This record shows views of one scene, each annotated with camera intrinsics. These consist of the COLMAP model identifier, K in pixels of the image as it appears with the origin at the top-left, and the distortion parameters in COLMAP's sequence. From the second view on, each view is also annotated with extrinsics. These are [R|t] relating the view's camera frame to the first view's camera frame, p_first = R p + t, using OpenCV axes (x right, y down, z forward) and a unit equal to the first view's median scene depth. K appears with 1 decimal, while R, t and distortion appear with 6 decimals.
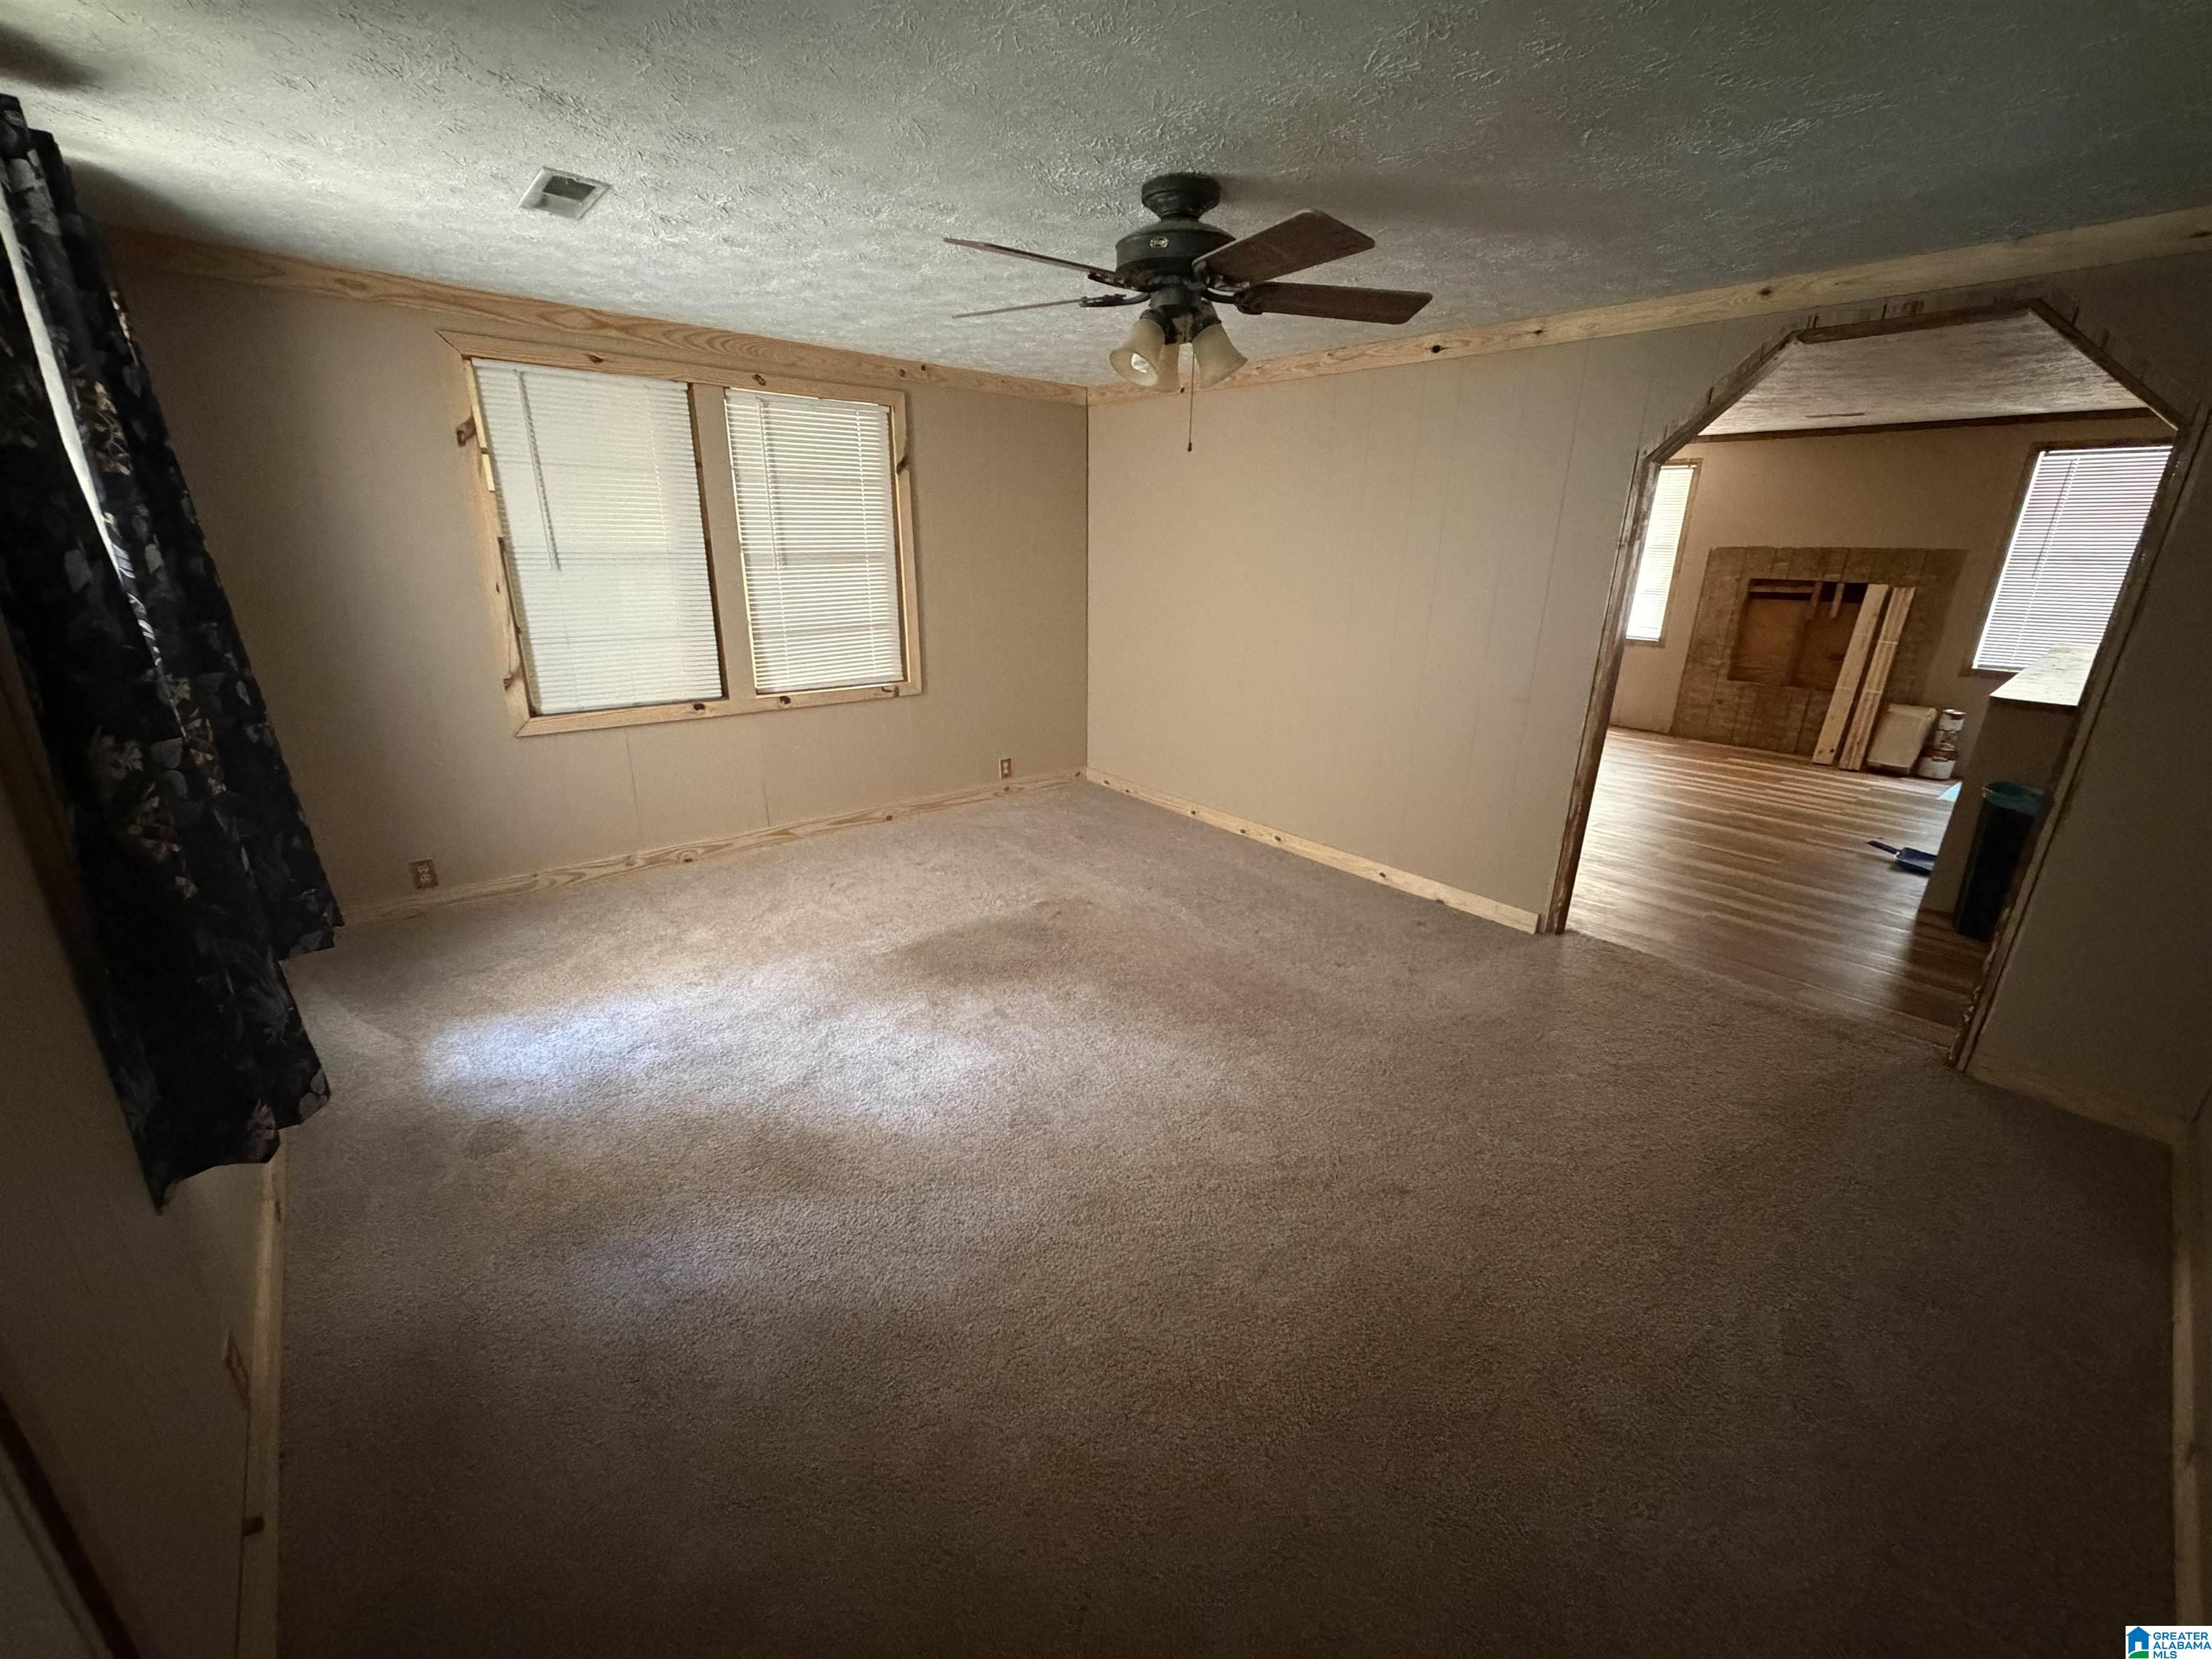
lens RADIAL K [[891.5, 0, 1114.2], [0, 891.5, 824.7], [0, 0, 1]] dist [0.009033, -0.000675]
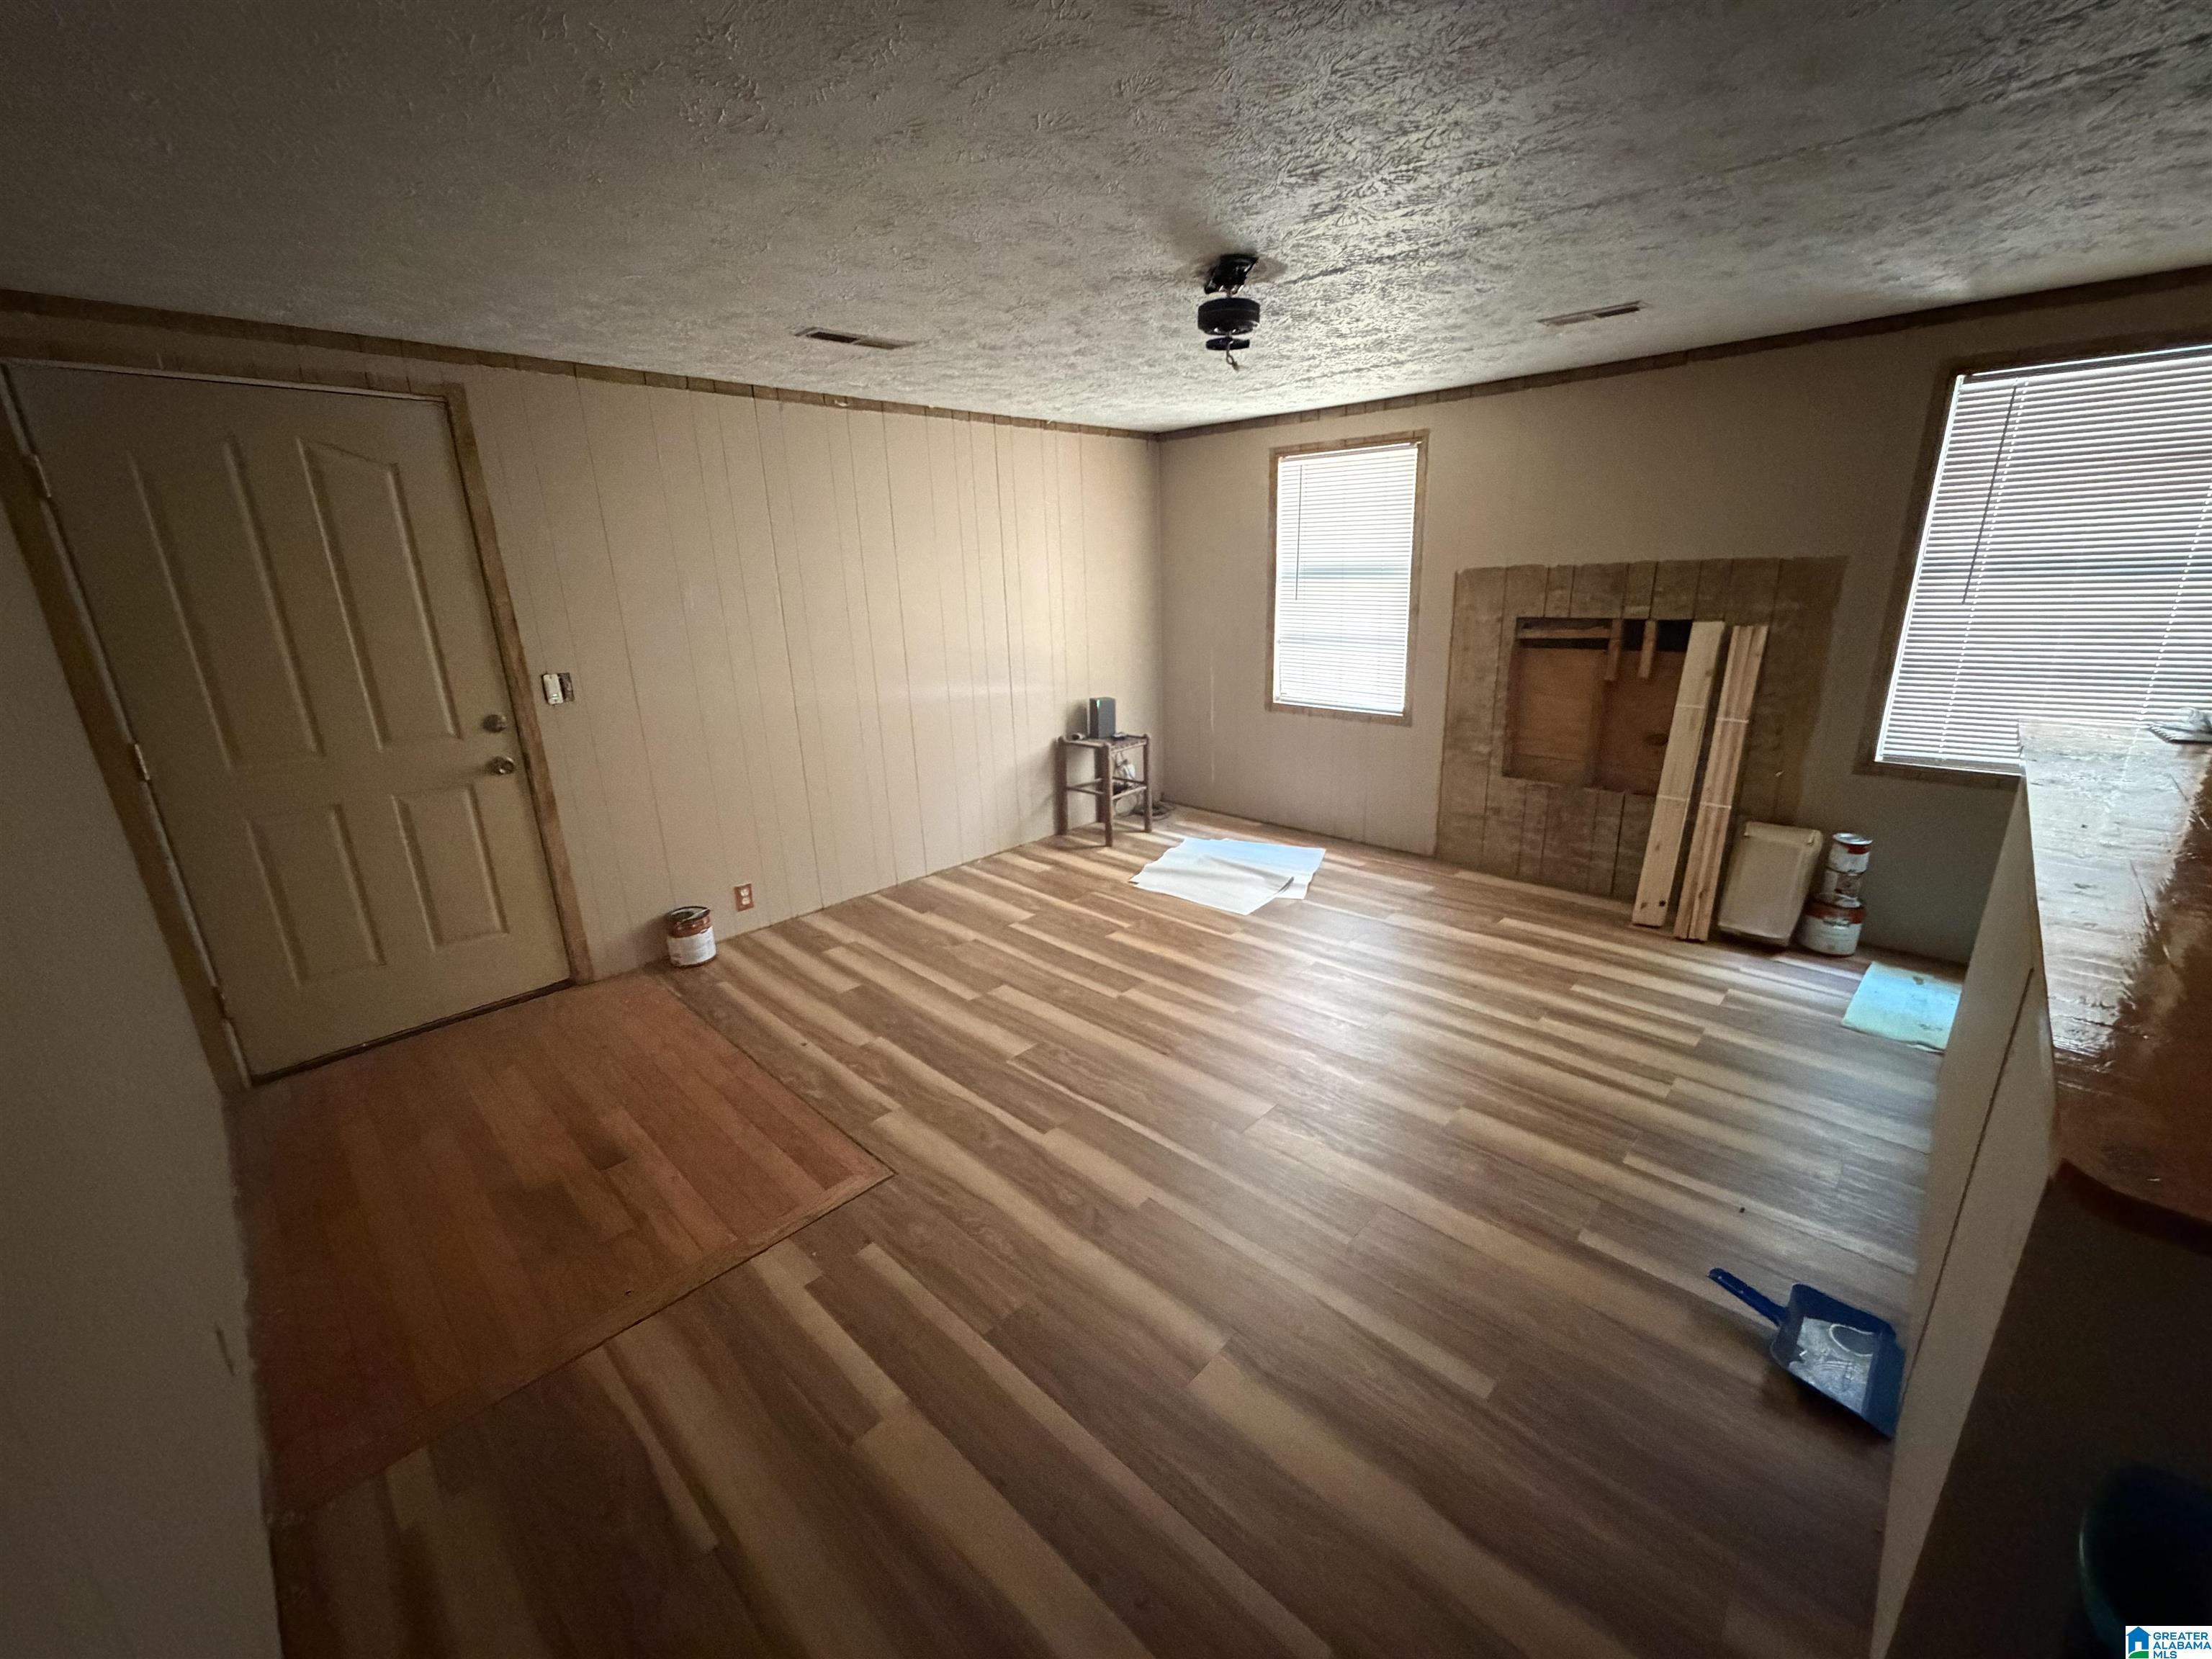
lens RADIAL K [[891.5, 0, 1100.7], [0, 891.5, 825.4], [0, 0, 1]] dist [0.009033, -0.000675]
pose [[0.996258, -0.071571, 0.048454, 0.406565], [0.072834, 0.997035, -0.024832, -0.145154], [-0.046533, 0.028268, 0.998517, 0.425850]]
